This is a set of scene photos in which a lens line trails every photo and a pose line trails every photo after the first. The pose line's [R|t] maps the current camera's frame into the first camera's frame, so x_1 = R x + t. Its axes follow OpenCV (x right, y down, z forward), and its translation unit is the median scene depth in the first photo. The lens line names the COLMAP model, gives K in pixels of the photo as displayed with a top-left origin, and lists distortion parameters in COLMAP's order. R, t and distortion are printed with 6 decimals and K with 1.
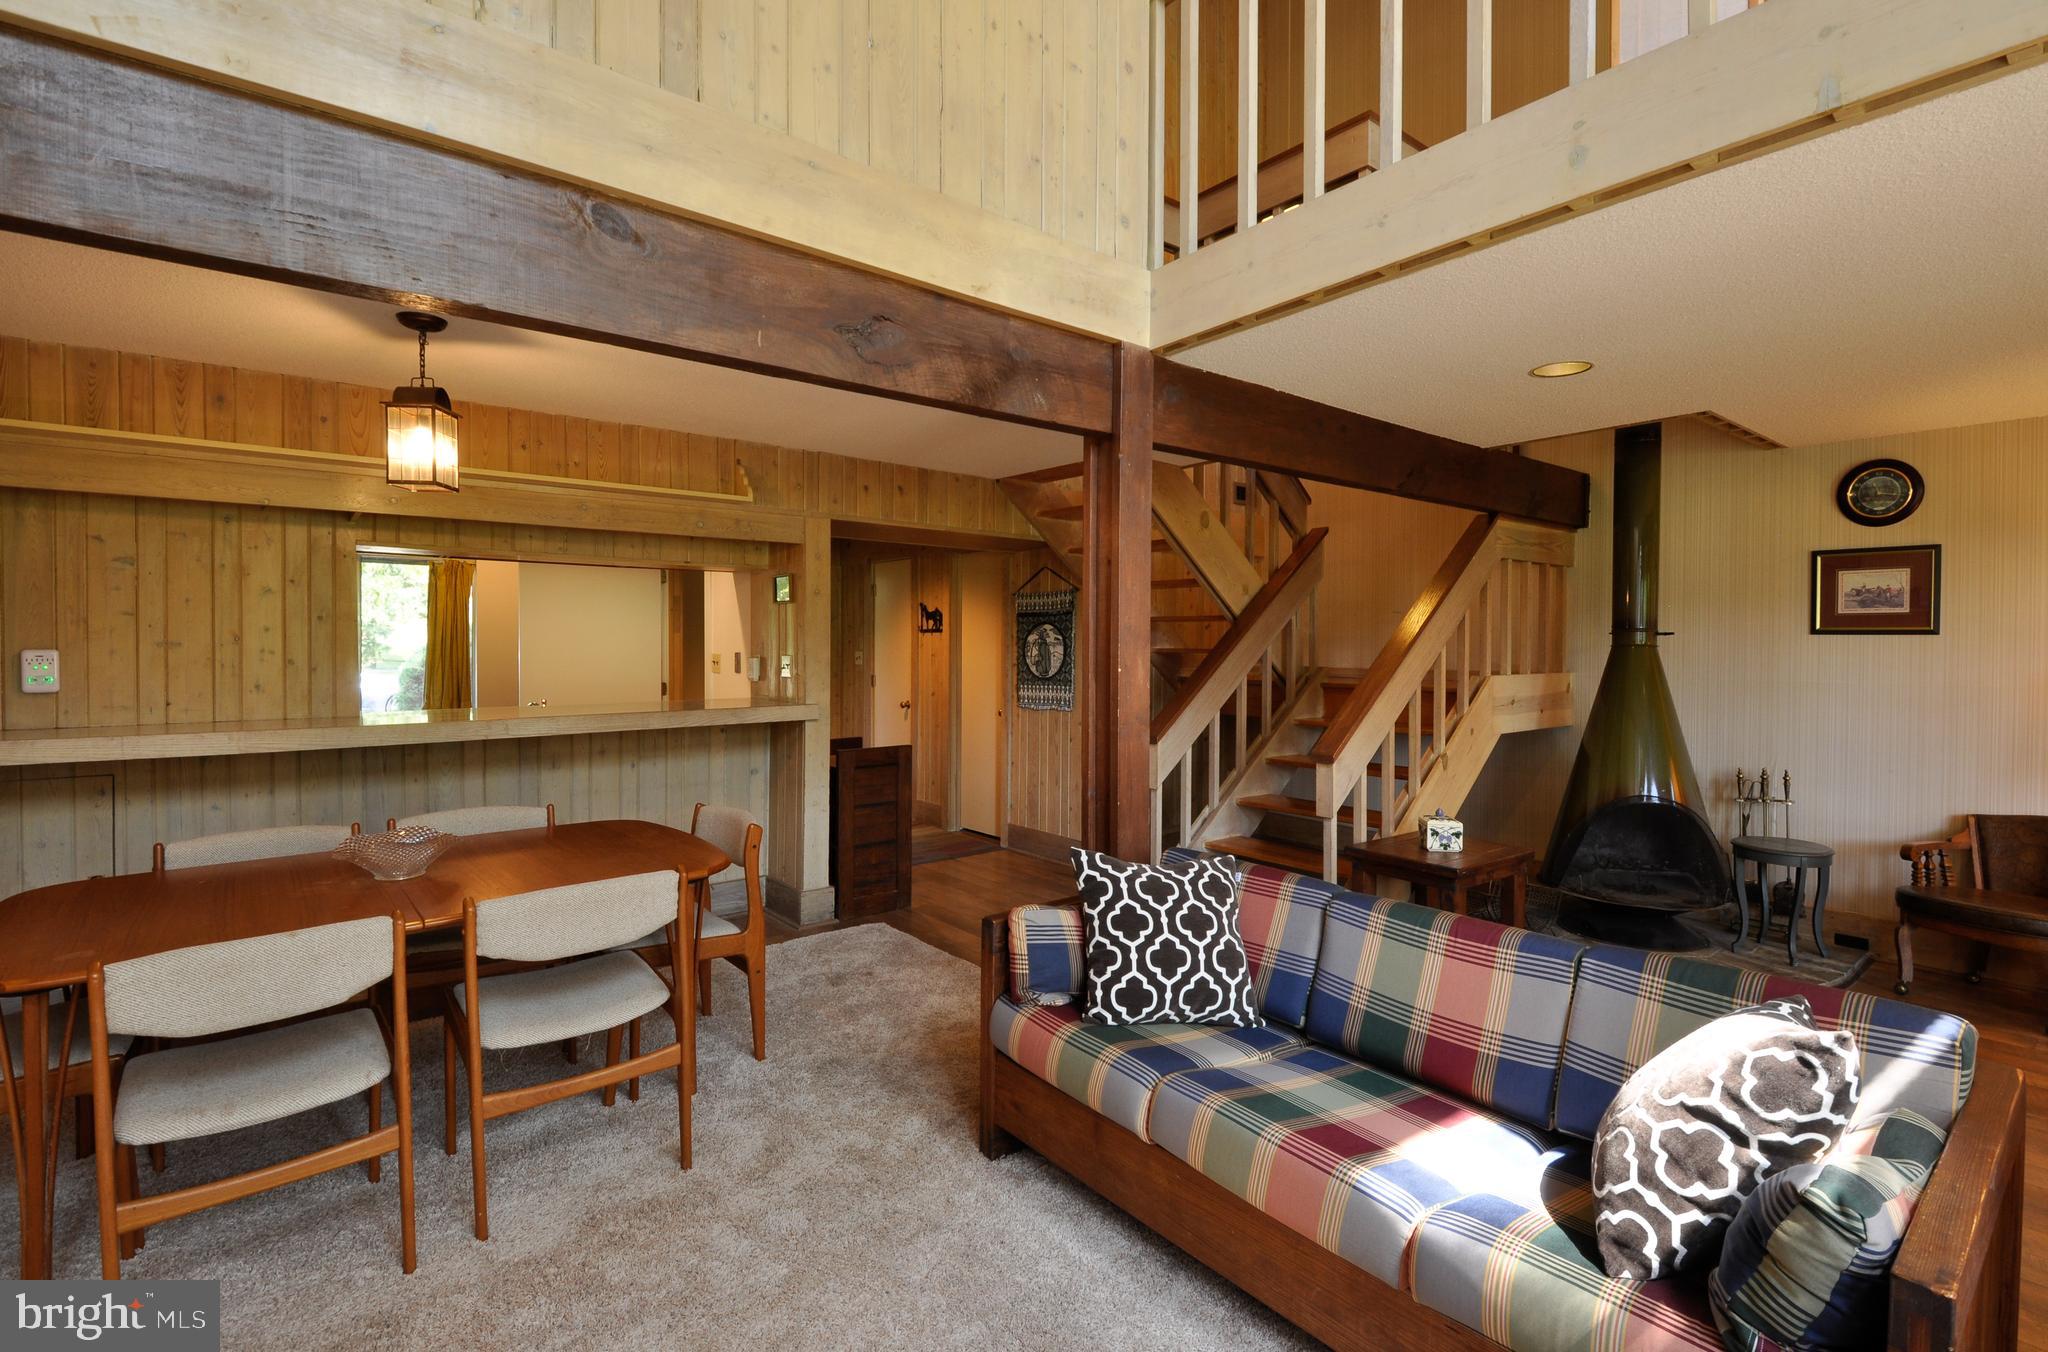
lens RADIAL K [[925.7, 0, 1023.0], [0, 925.7, 658.4], [0, 0, 1]] dist [0.022509, -0.019116]
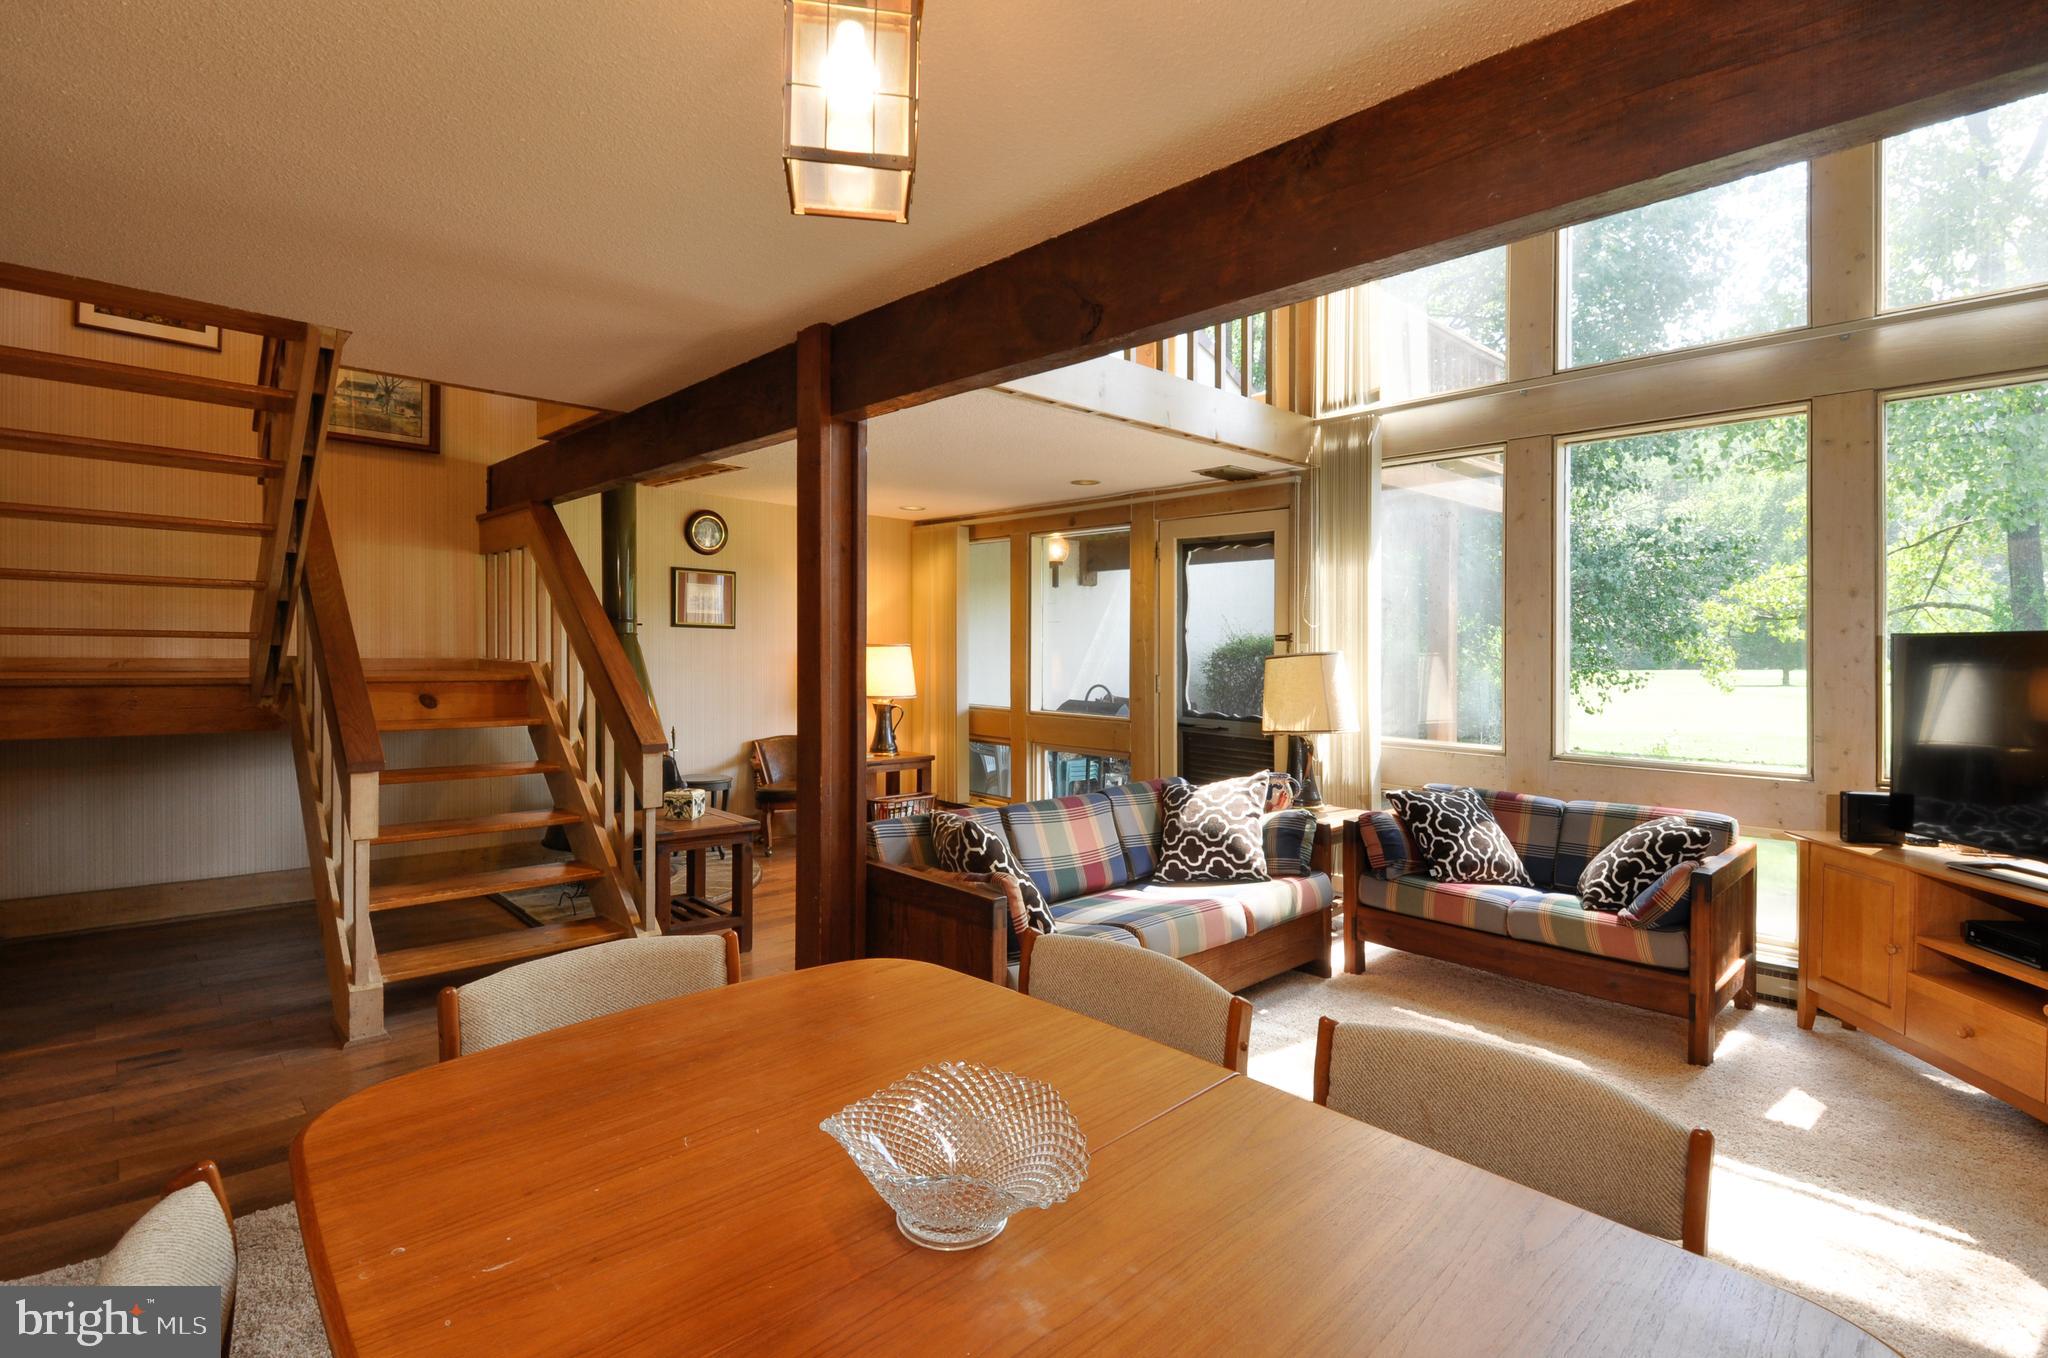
lens RADIAL K [[965.4, 0, 1024.6], [0, 965.4, 635.9], [0, 0, 1]] dist [0.022364, -0.026528]
pose [[-0.073529, 0.003635, 0.997286, -0.644902], [0.003822, 0.999987, -0.003363, -0.006987], [-0.997286, 0.003564, -0.073542, 0.591989]]
